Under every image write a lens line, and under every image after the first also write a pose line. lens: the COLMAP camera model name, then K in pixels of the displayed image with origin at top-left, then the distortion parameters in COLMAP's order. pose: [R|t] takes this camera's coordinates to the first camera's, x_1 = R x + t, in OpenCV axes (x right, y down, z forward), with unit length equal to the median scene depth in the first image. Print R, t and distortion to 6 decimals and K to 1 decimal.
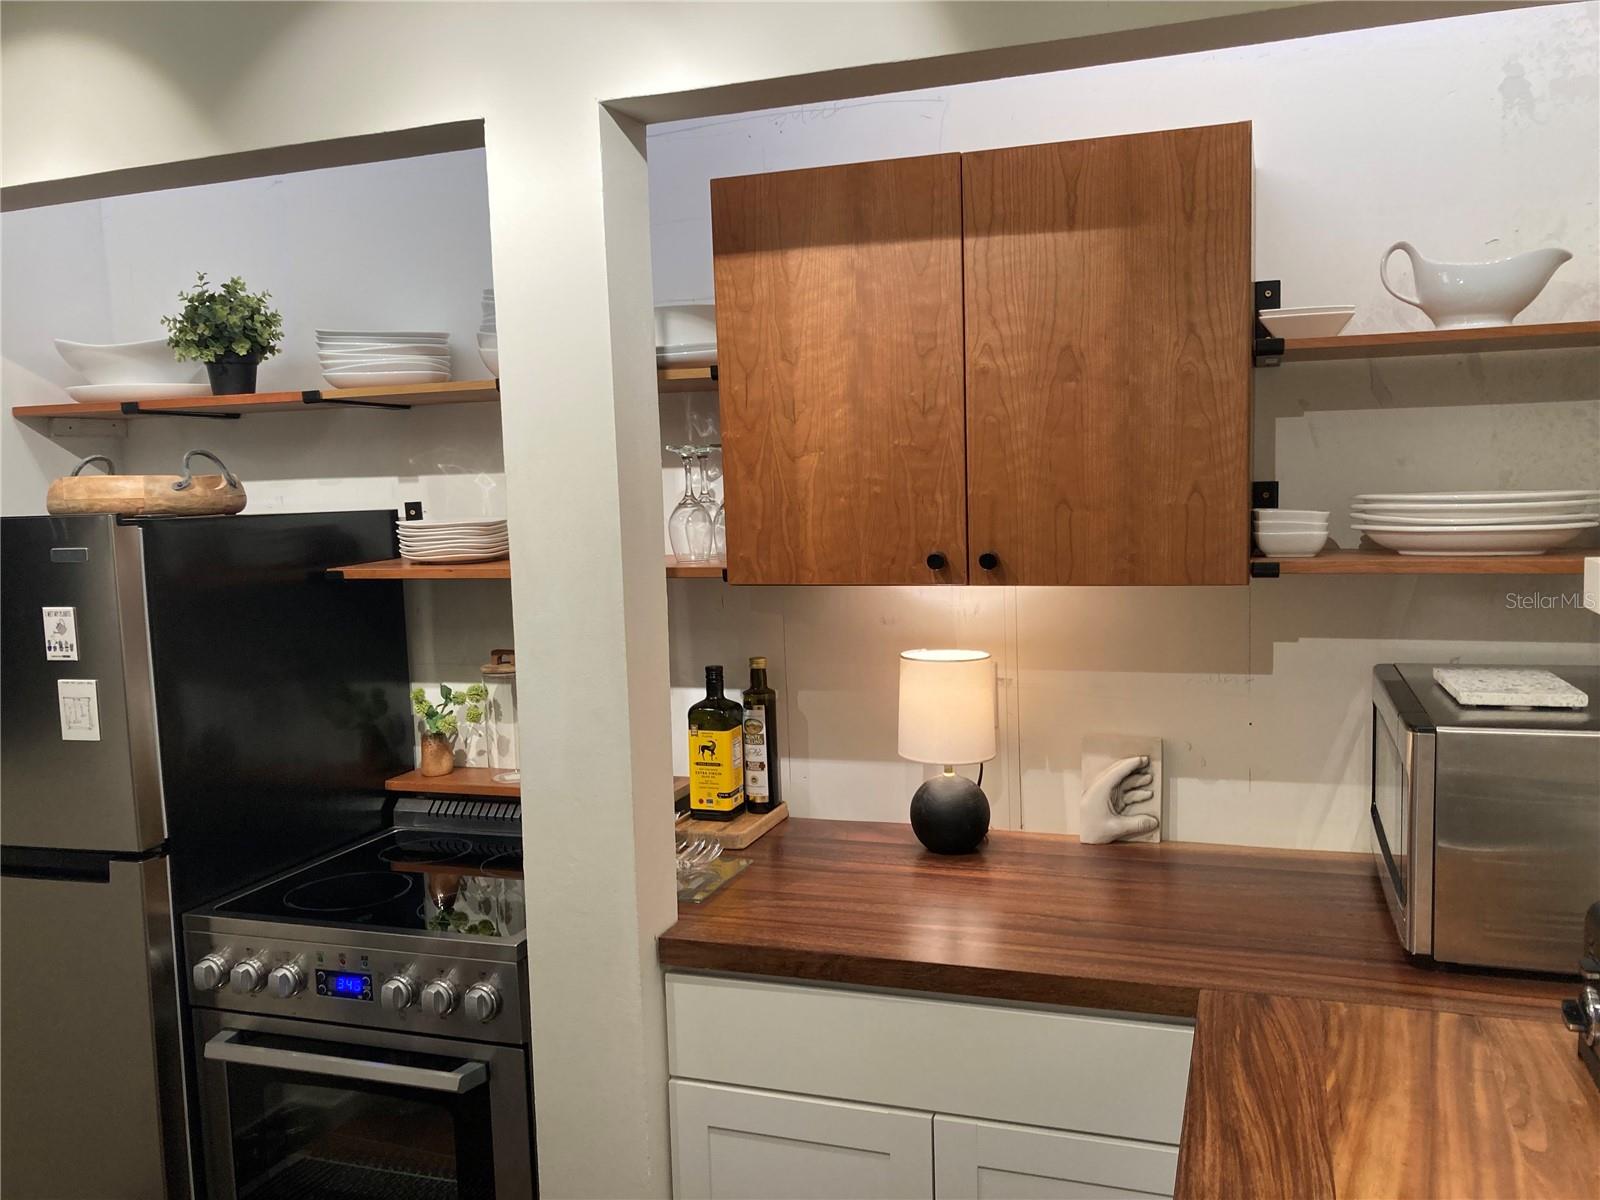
lens RADIAL K [[1352.3, 0, 801.1], [0, 1352.3, 637.9], [0, 0, 1]] dist [0.101688, -0.121347]
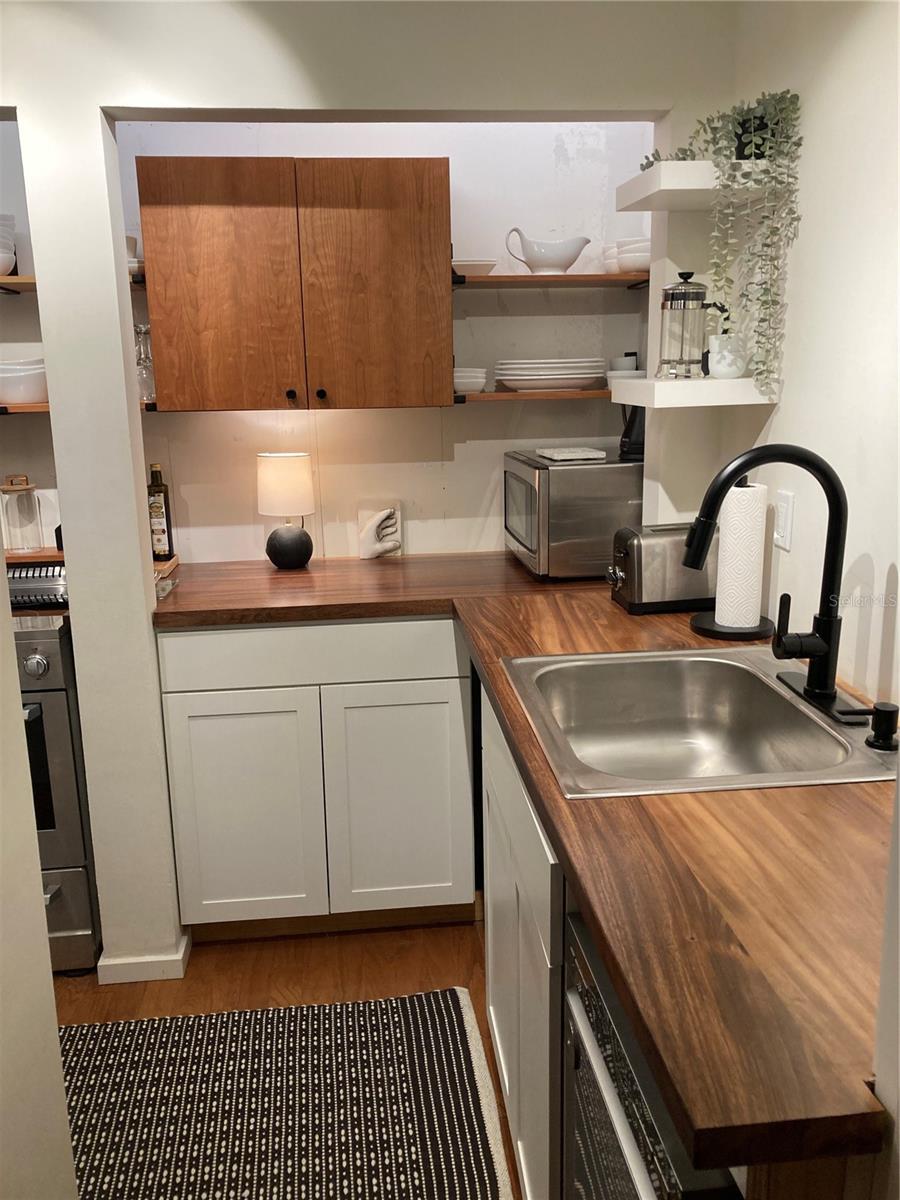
lens RADIAL K [[1001.6, 0, 450.0], [0, 1001.6, 600.0], [0, 0, 1]] dist [0.063899, -0.099813]
pose [[0.913431, -0.081294, 0.398793, -0.254890], [0.042494, 0.993543, 0.105202, 0.080821], [-0.404770, -0.079148, 0.910987, -0.303042]]
